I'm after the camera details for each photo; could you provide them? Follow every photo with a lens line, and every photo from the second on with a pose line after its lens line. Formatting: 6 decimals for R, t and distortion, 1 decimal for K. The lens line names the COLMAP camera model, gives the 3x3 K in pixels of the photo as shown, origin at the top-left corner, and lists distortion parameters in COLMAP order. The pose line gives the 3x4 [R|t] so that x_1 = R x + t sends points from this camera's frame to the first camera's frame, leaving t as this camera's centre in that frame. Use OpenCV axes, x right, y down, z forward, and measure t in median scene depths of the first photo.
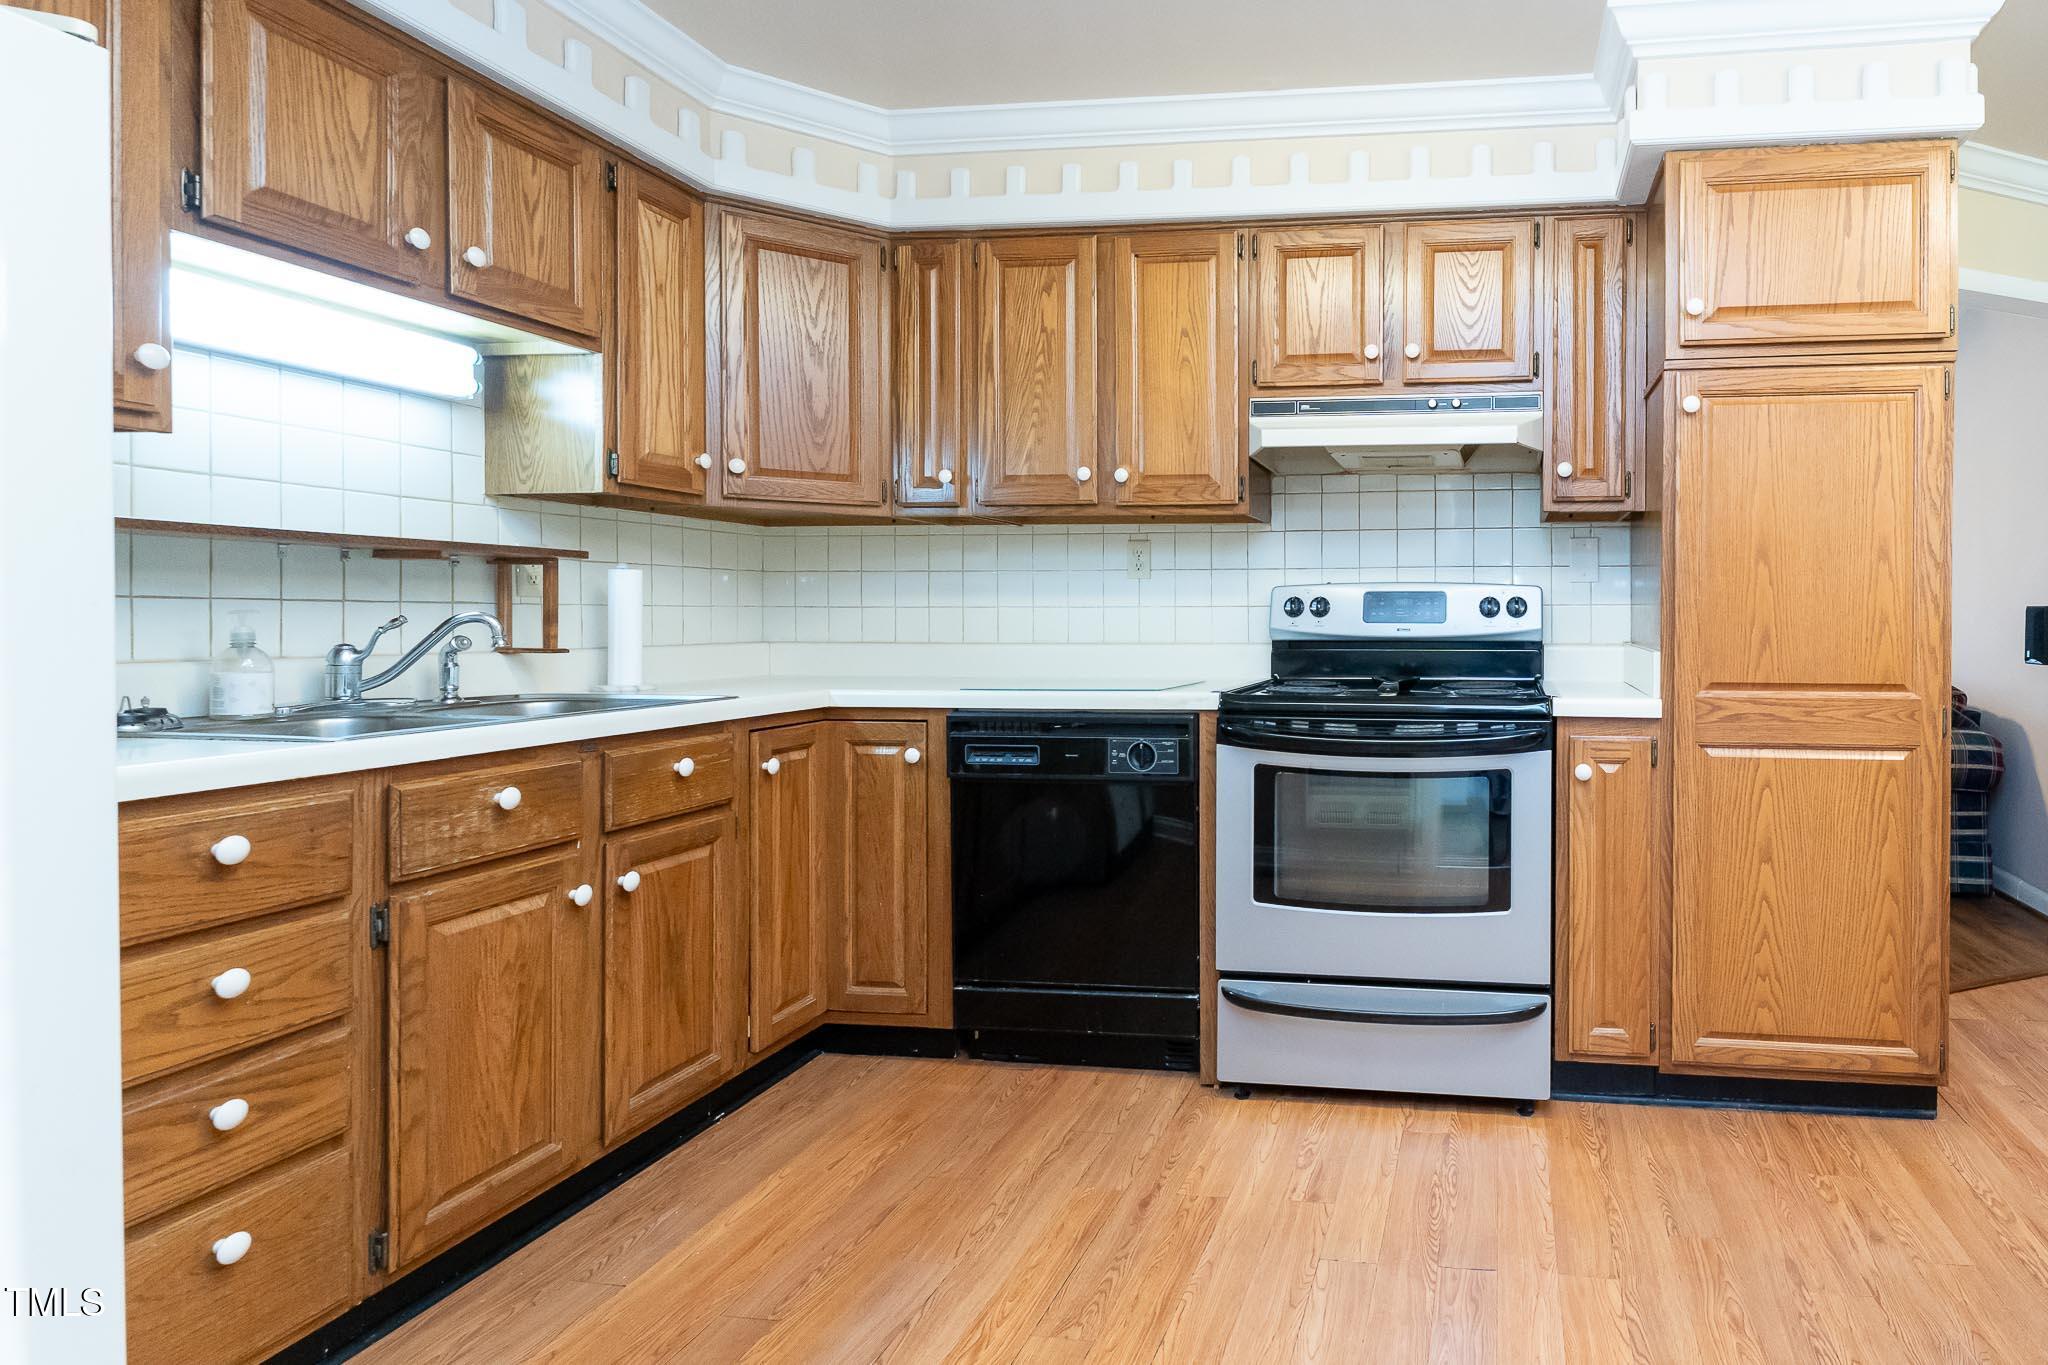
lens RADIAL K [[1063.6, 0, 1385.2], [0, 1063.6, 626.3], [0, 0, 1]] dist [0.000746, -0.000923]
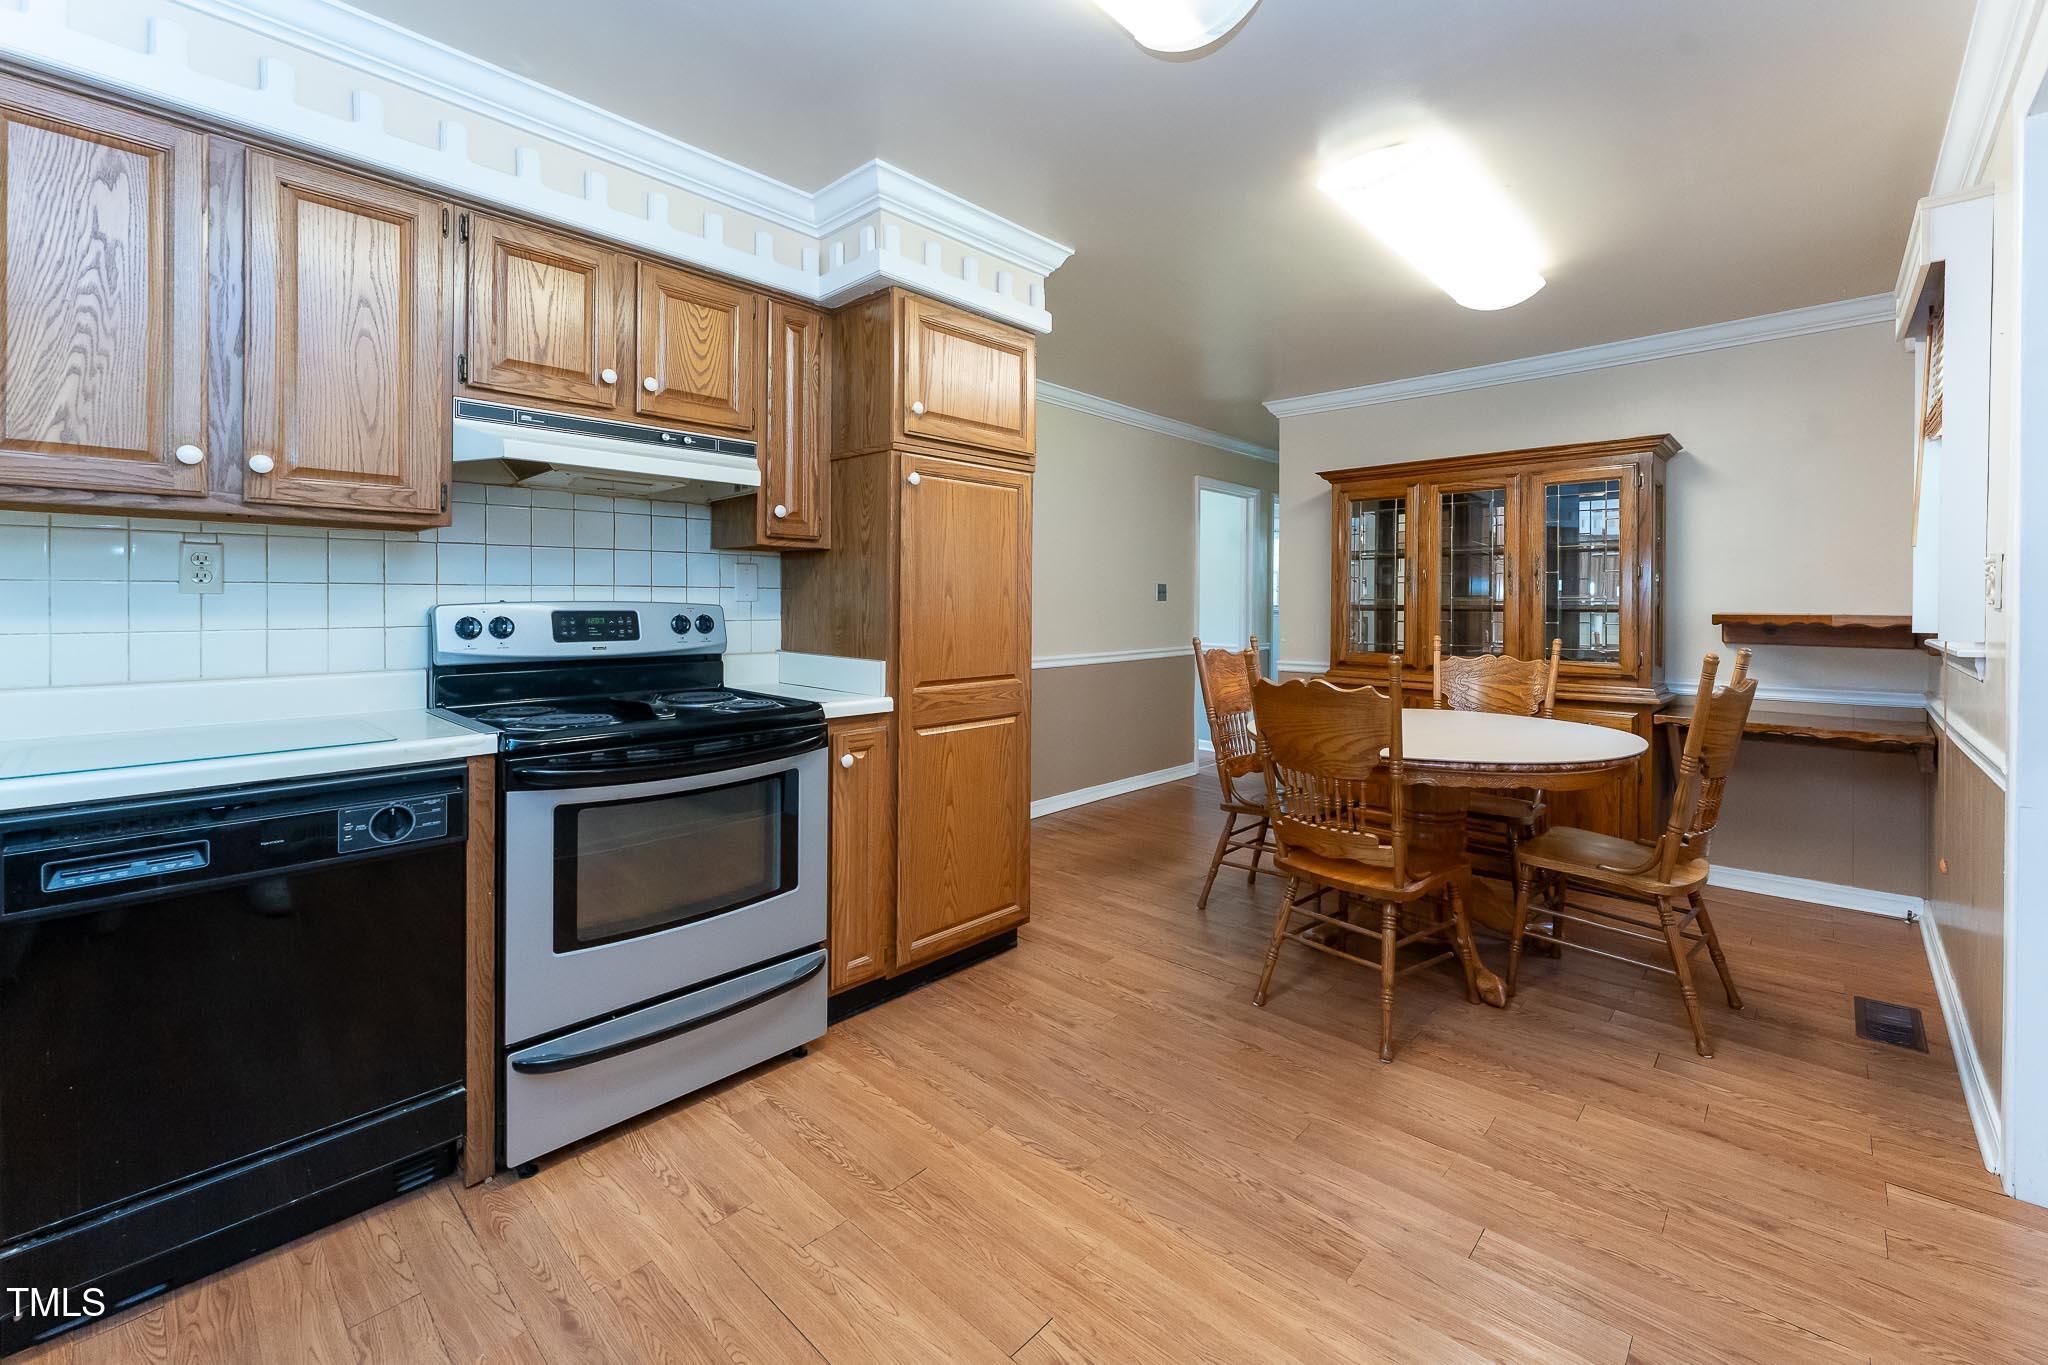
lens RADIAL K [[837.1, 0, 1022.2], [0, 837.1, 604.8], [0, 0, 1]] dist [0.000316, -0.000406]
pose [[0.601598, -0.002641, 0.798795, -0.474286], [0.003158, 0.999995, 0.000928, -0.047045], [-0.798793, 0.001964, 0.601603, 0.240113]]
